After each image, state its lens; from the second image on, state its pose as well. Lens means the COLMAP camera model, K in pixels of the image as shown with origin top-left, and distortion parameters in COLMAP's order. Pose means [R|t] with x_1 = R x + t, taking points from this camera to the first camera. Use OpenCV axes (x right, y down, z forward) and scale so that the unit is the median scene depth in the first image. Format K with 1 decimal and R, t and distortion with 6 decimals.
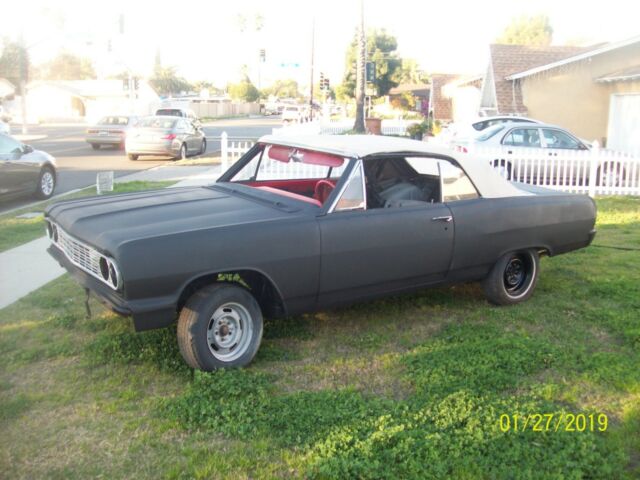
lens RADIAL K [[692.0, 0, 327.9], [0, 692.0, 229.6], [0, 0, 1]] dist [-0.181443, 0.156410]
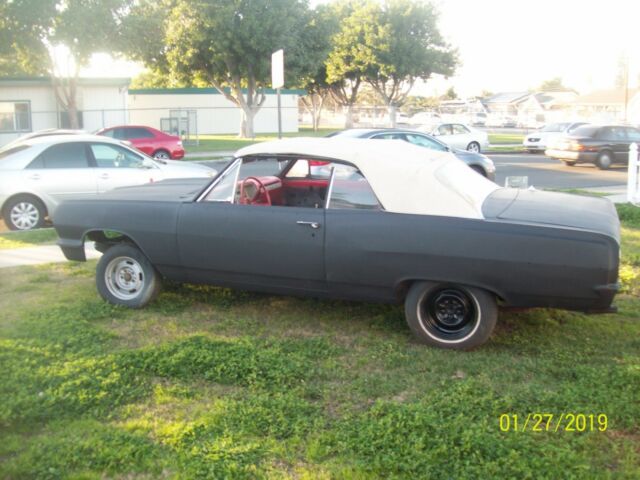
lens RADIAL K [[692.0, 0, 327.9], [0, 692.0, 229.6], [0, 0, 1]] dist [-0.181443, 0.156410]
pose [[0.533598, 0.127581, -0.836060, 0.904581], [-0.138555, 0.988387, 0.062396, -0.066069], [0.834312, 0.082546, 0.545078, 0.447863]]
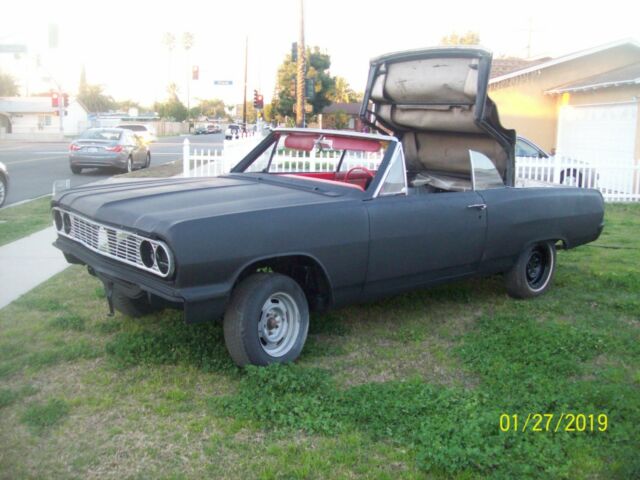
lens RADIAL K [[692.0, 0, 327.9], [0, 692.0, 229.6], [0, 0, 1]] dist [-0.181443, 0.156410]
pose [[0.994318, -0.009704, 0.106011, -0.131927], [0.012849, 0.999496, -0.029028, 0.037896], [-0.105676, 0.030226, 0.993941, 0.056919]]
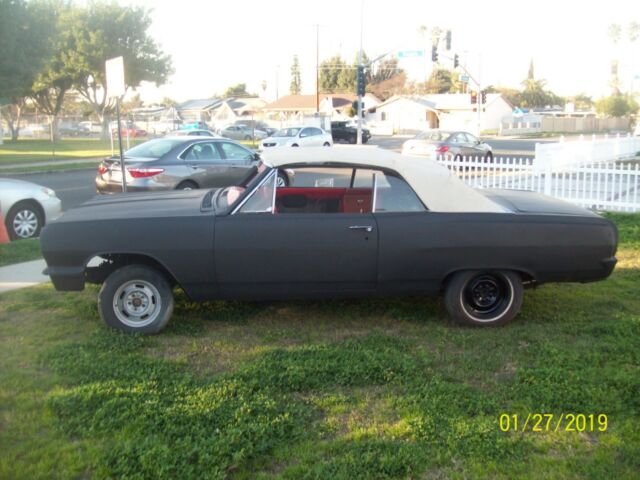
lens RADIAL K [[692.0, 0, 327.9], [0, 692.0, 229.6], [0, 0, 1]] dist [-0.181443, 0.156410]
pose [[0.855955, 0.068126, -0.512543, 0.591082], [-0.078151, 0.996940, 0.001998, -0.010943], [0.511110, 0.038346, 0.858659, 0.082187]]
